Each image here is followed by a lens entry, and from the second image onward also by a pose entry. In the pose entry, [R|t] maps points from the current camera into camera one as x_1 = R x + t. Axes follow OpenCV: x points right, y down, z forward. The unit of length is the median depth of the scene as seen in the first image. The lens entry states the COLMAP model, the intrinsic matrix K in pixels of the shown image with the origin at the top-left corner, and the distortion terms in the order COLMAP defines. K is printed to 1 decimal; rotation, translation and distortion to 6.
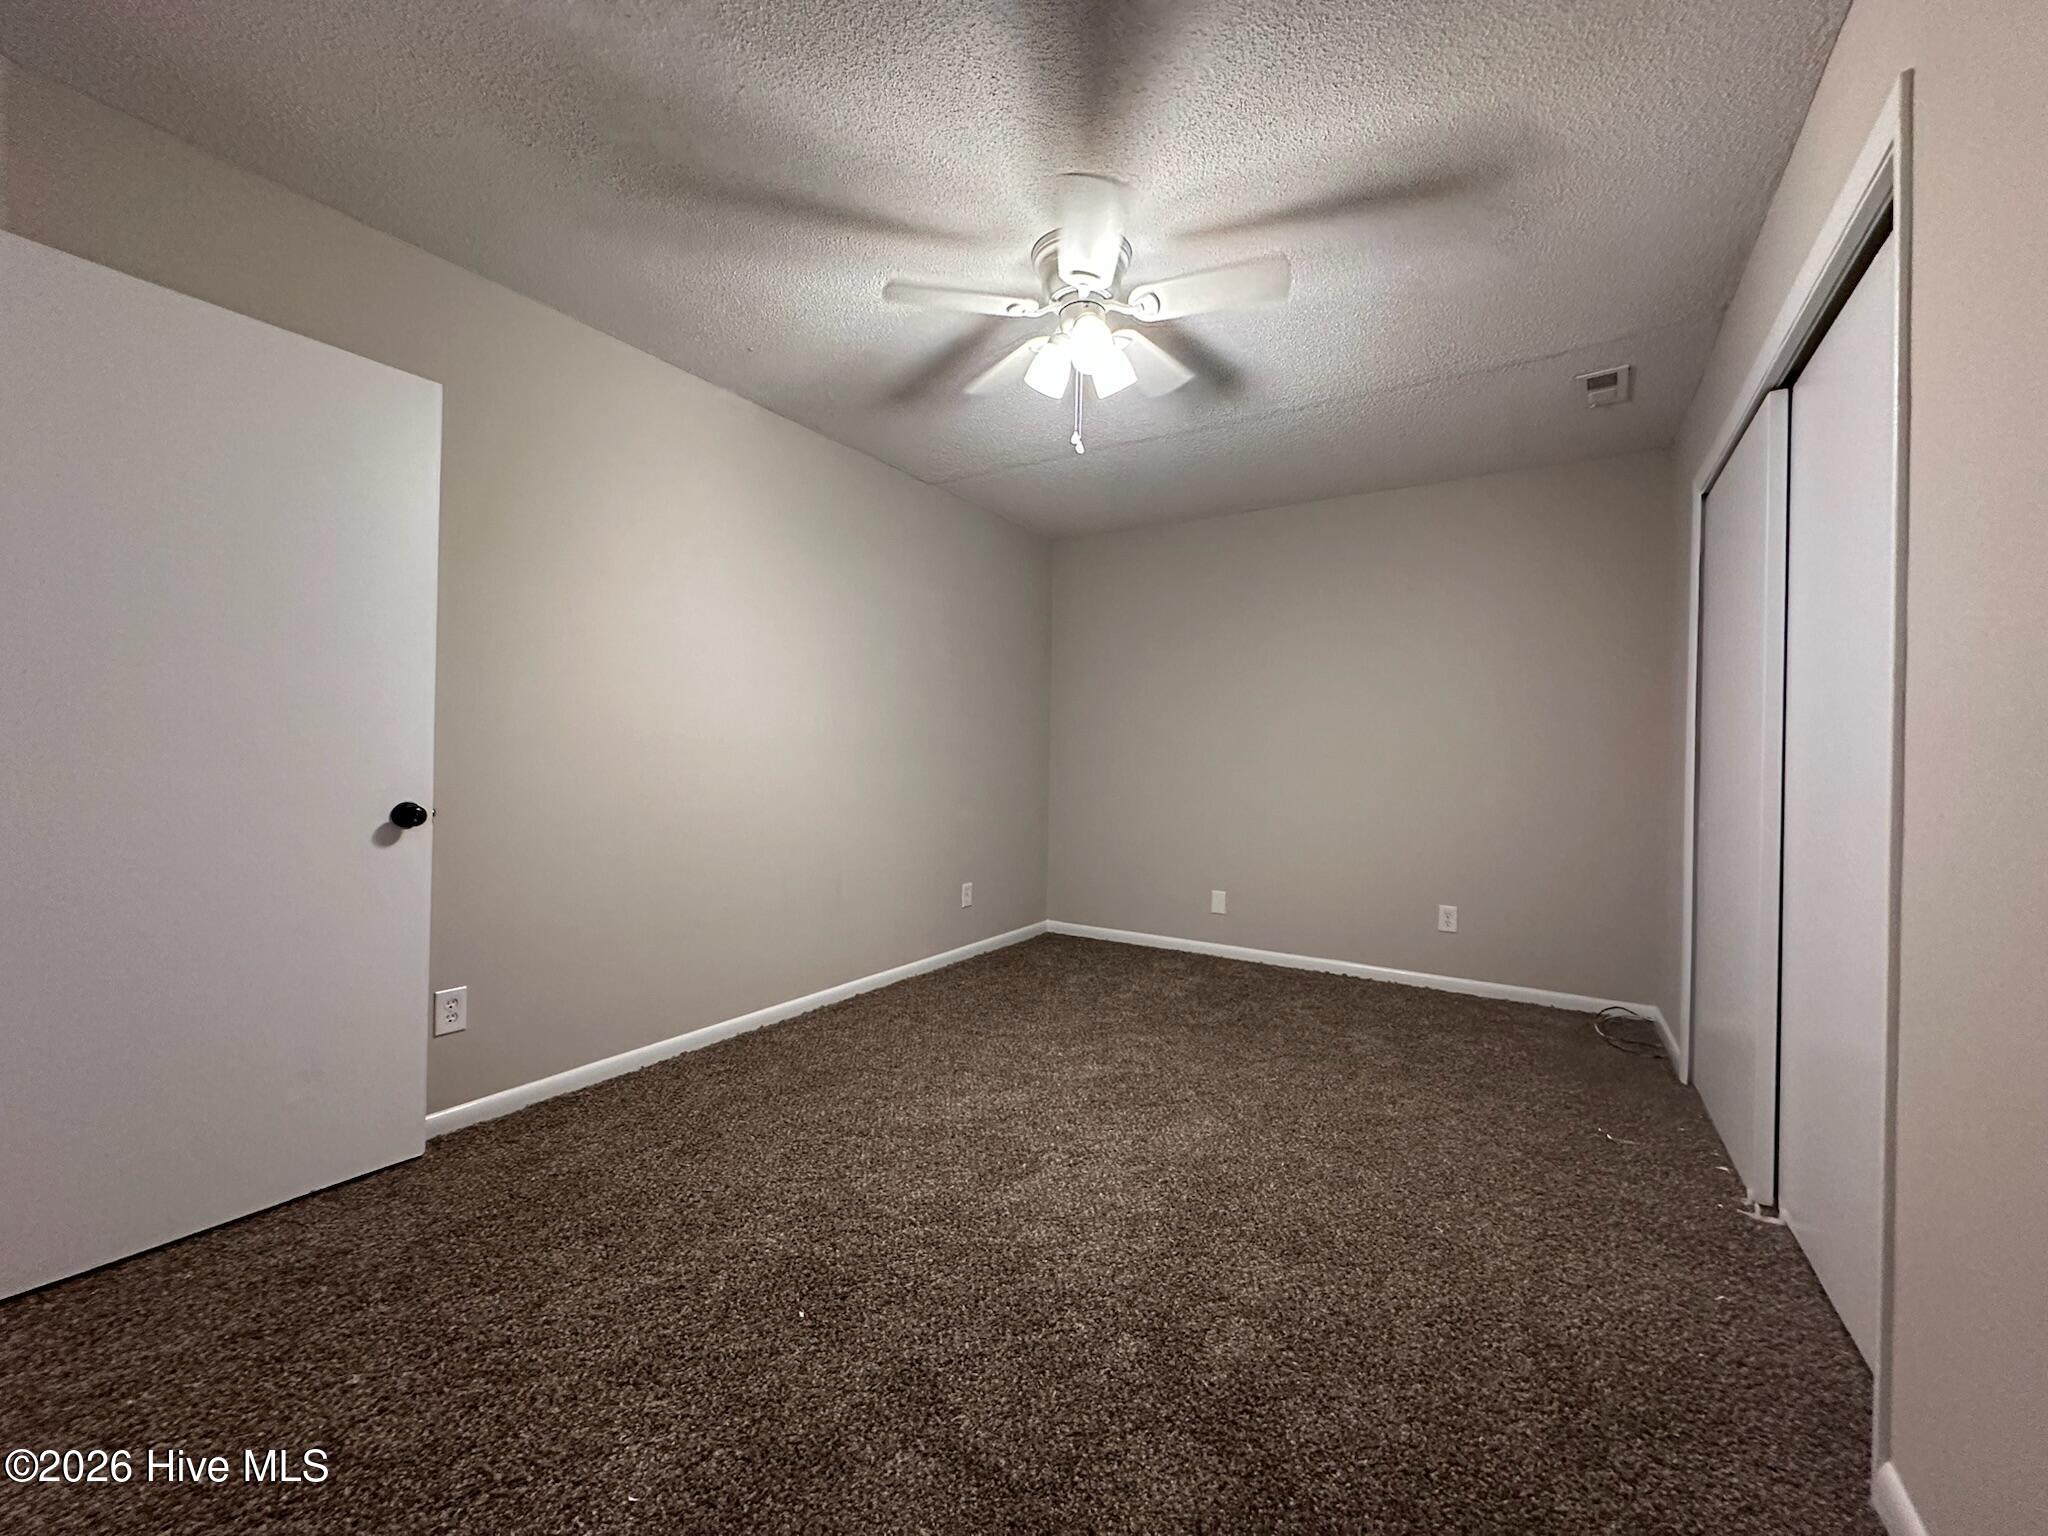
lens RADIAL K [[812.9, 0, 1024.7], [0, 812.9, 769.0], [0, 0, 1]] dist [-0.002354, 0.000075]
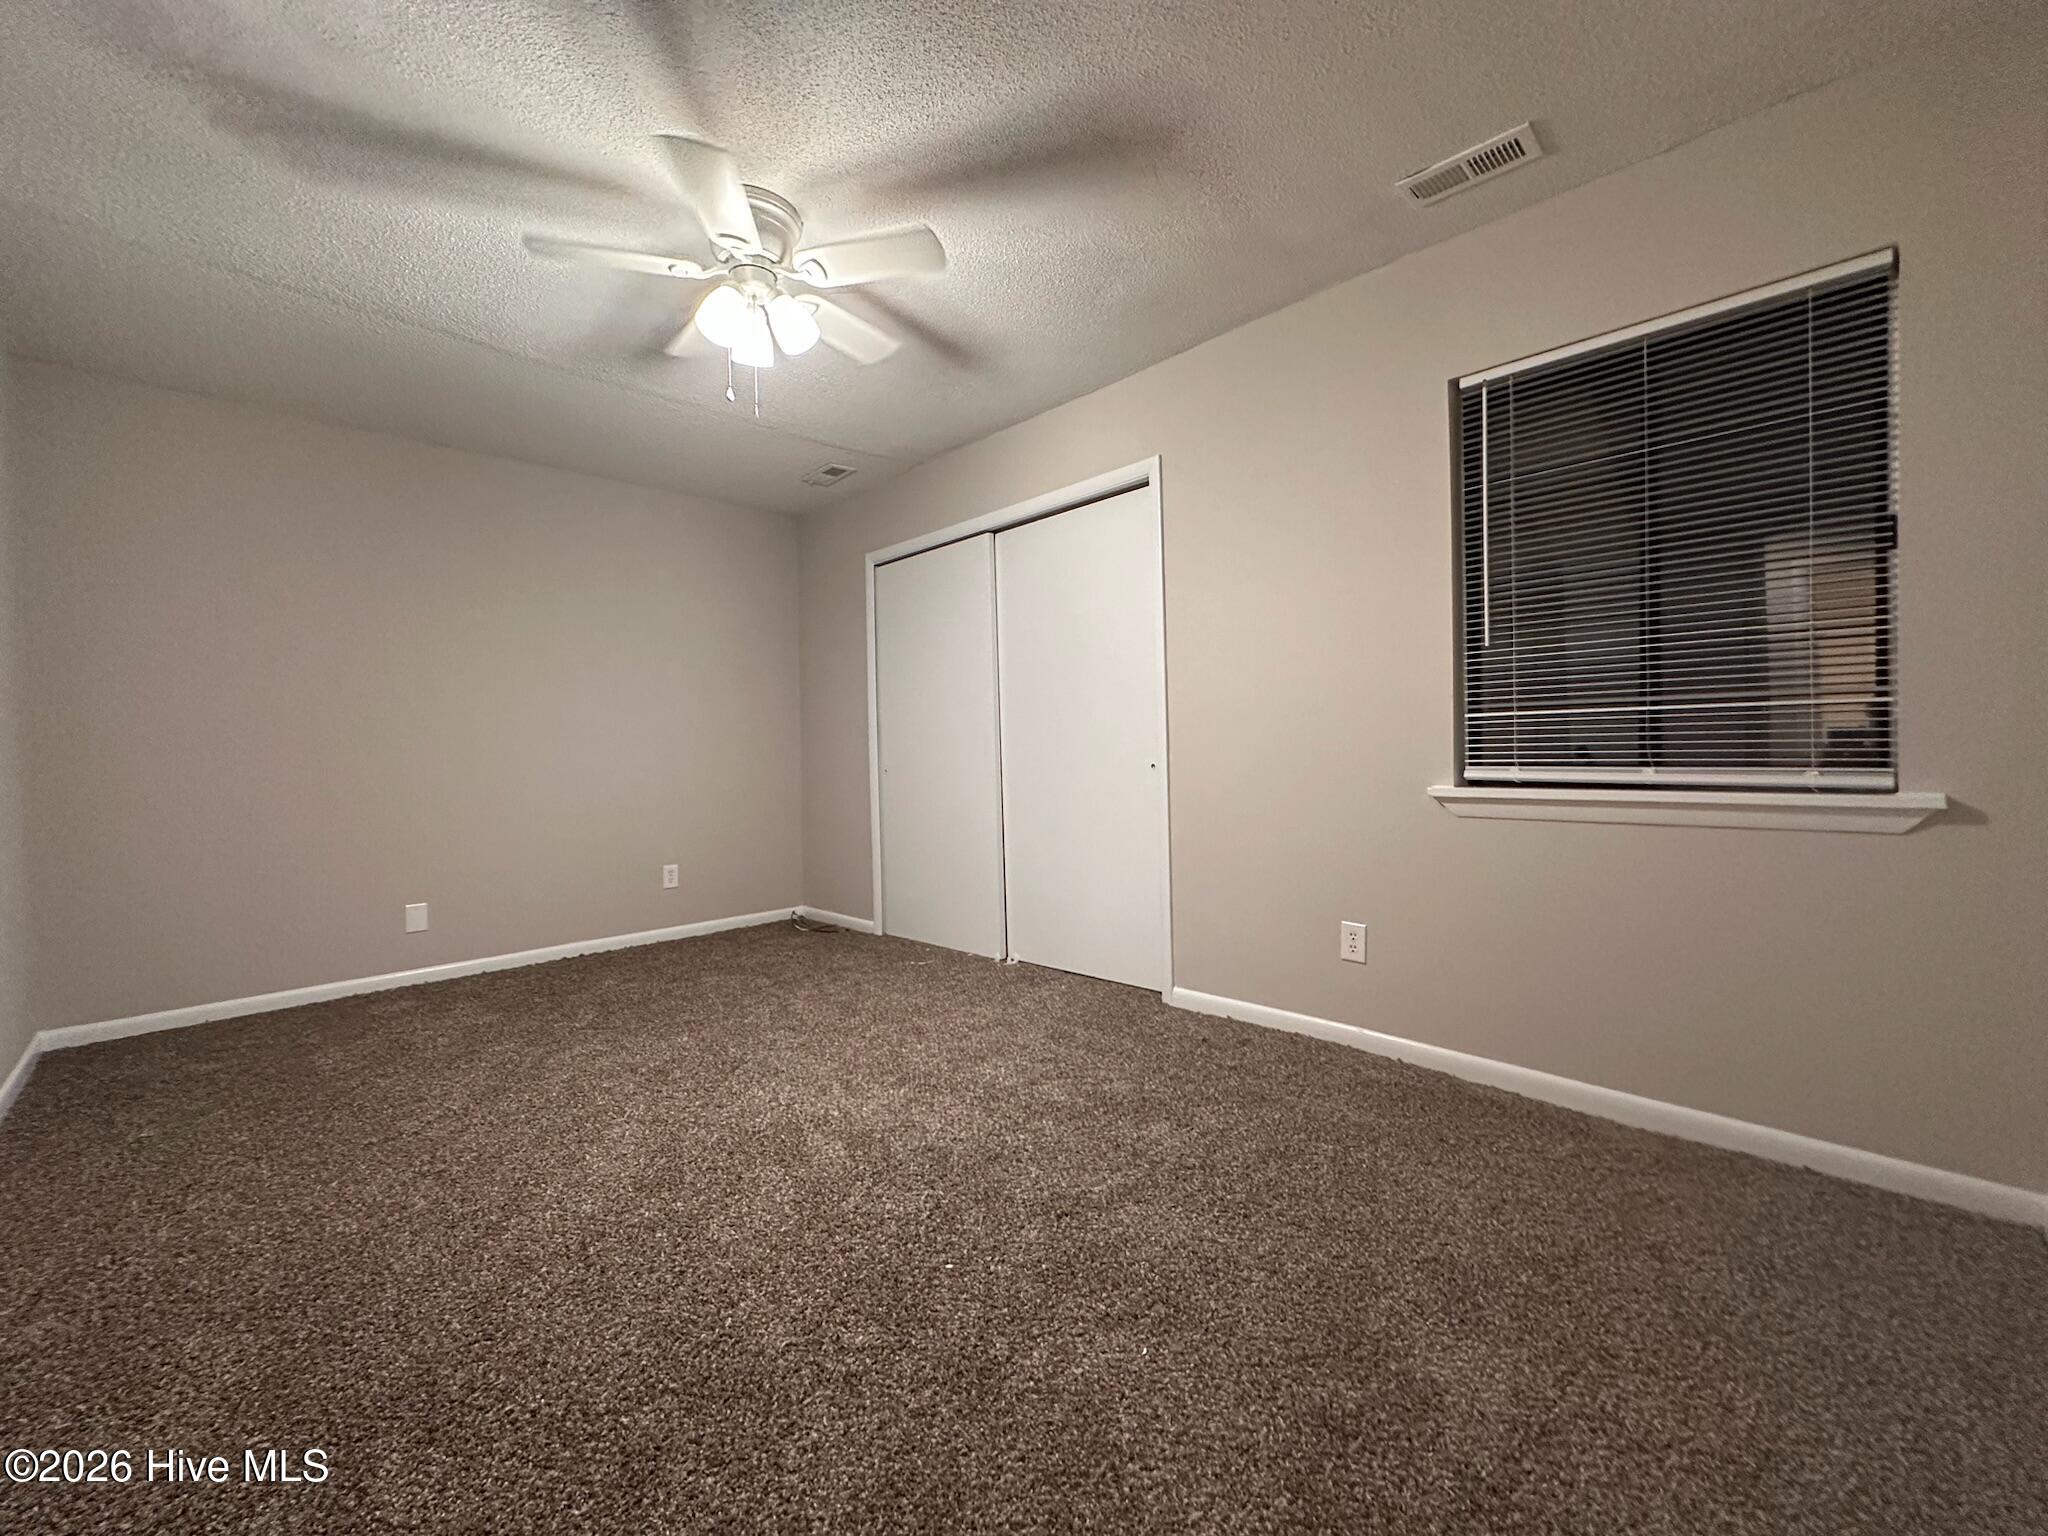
lens RADIAL K [[812.9, 0, 1024.7], [0, 812.9, 769.0], [0, 0, 1]] dist [-0.002354, 0.000075]
pose [[0.223632, -0.051410, 0.973317, -0.649151], [0.035985, 0.998363, 0.044464, 0.001866], [-0.974009, 0.025081, 0.225115, 0.349955]]
